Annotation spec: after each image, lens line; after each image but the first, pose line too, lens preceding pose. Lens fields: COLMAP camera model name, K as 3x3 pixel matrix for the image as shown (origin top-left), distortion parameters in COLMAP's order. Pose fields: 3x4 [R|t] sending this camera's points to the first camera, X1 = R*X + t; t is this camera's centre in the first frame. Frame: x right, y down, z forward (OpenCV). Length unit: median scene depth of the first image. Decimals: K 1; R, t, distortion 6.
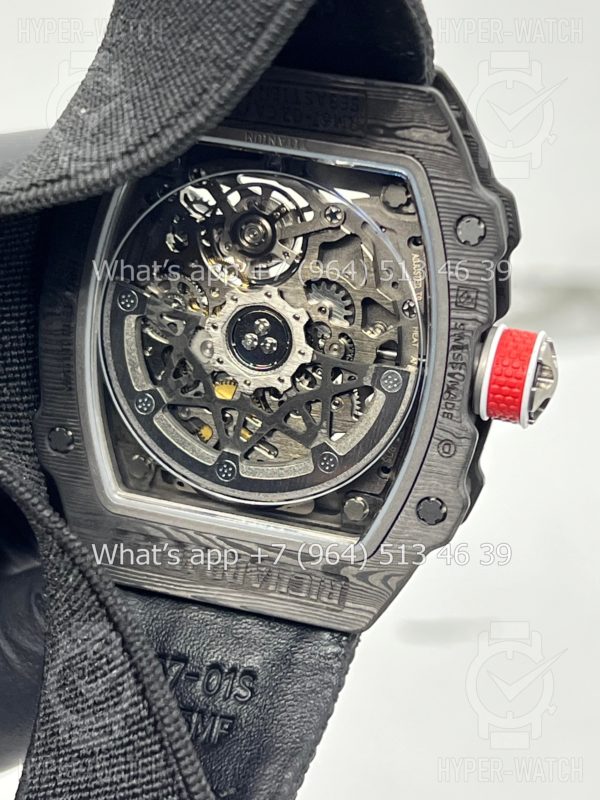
lens RADIAL K [[1886.5, 0, 293.8], [0, 1886.5, 400.4], [0, 0, 1]] dist [0.227594, 0.000000]
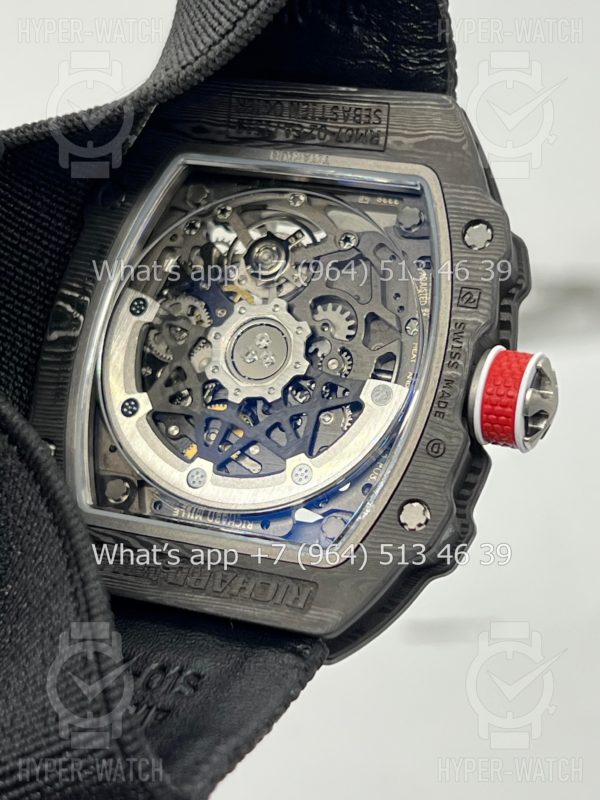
lens RADIAL K [[1886.5, 0, 301.8], [0, 1886.5, 398.4], [0, 0, 1]] dist [0.227594, 0.000000]
pose [[0.991363, 0.106818, -0.076086, 0.082875], [-0.130291, 0.868320, -0.478586, 0.464766], [0.014946, 0.484366, 0.874738, 0.148355]]
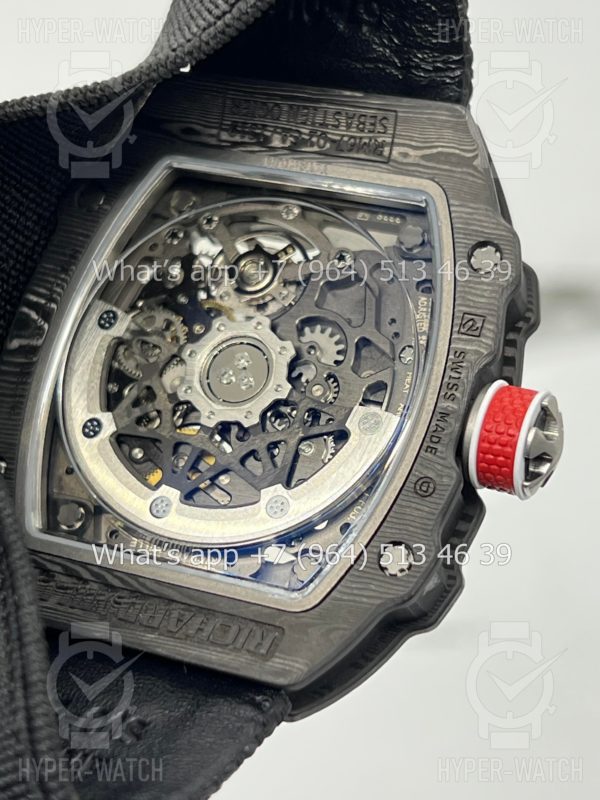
lens RADIAL K [[1886.5, 0, 297.4], [0, 1886.5, 396.5], [0, 0, 1]] dist [0.227594, 0.000000]
pose [[0.982535, 0.166535, -0.083010, 0.087542], [-0.185156, 0.830676, -0.525067, 0.449047], [-0.018488, 0.531266, 0.847003, 0.246786]]
